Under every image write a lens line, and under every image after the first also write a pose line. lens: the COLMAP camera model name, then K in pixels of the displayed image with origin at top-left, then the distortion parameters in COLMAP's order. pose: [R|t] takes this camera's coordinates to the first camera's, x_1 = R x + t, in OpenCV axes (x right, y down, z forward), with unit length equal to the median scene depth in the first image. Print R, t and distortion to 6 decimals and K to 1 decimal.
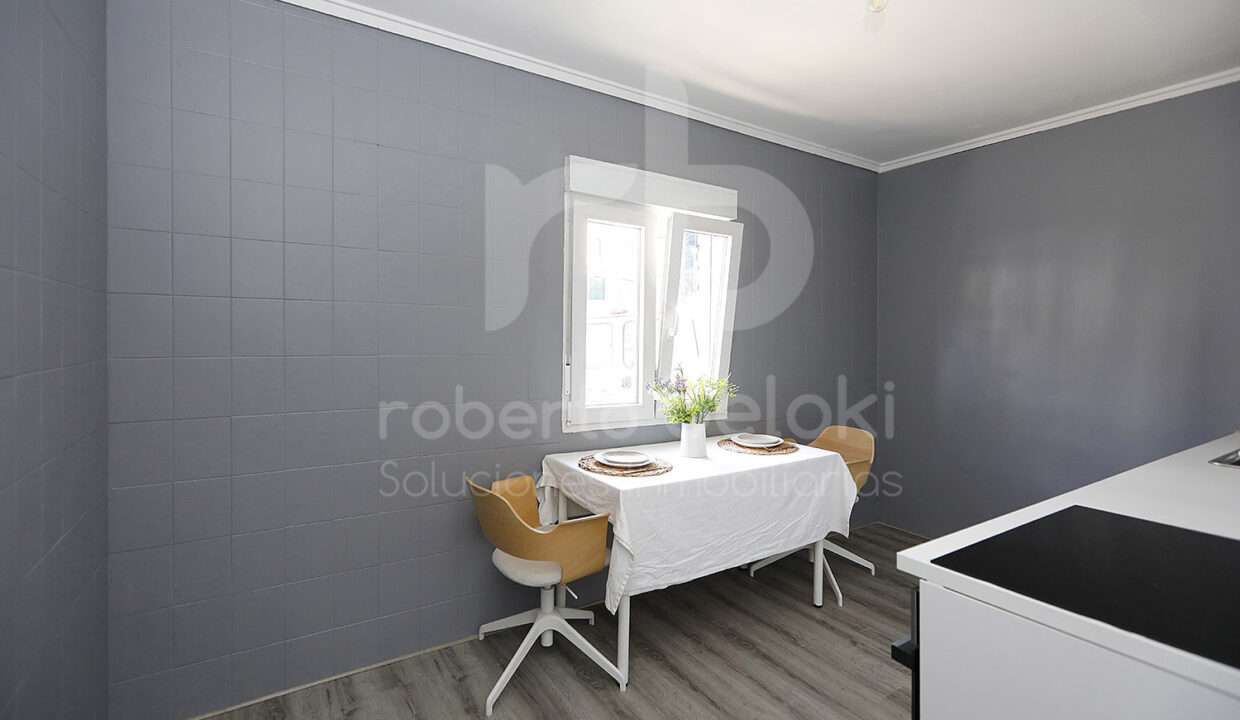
lens RADIAL K [[550.0, 0, 622.0], [0, 550.0, 341.7], [0, 0, 1]] dist [0.001814, 0.000479]
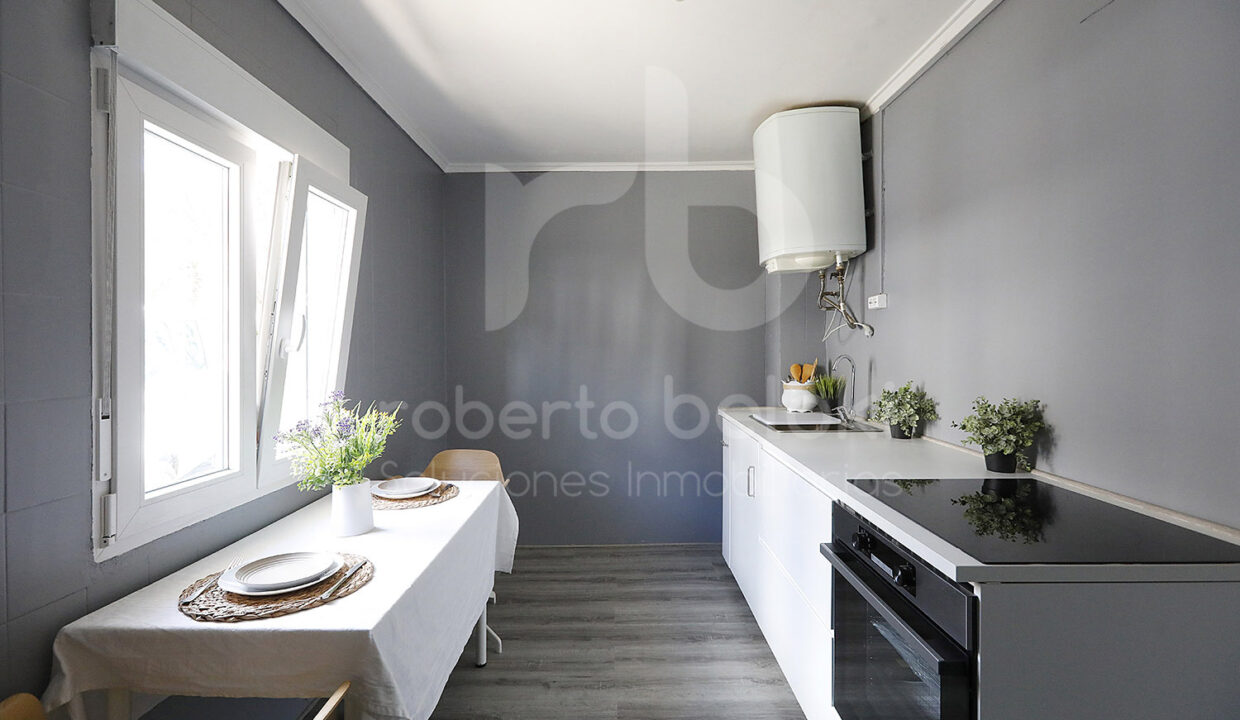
lens RADIAL K [[556.6, 0, 619.0], [0, 556.6, 356.2], [0, 0, 1]] dist [-0.002436, -0.000185]
pose [[0.539932, -0.023837, 0.841371, -0.257991], [0.015782, 0.999710, 0.018195, -0.013044], [-0.841561, 0.003455, 0.540151, 0.370162]]
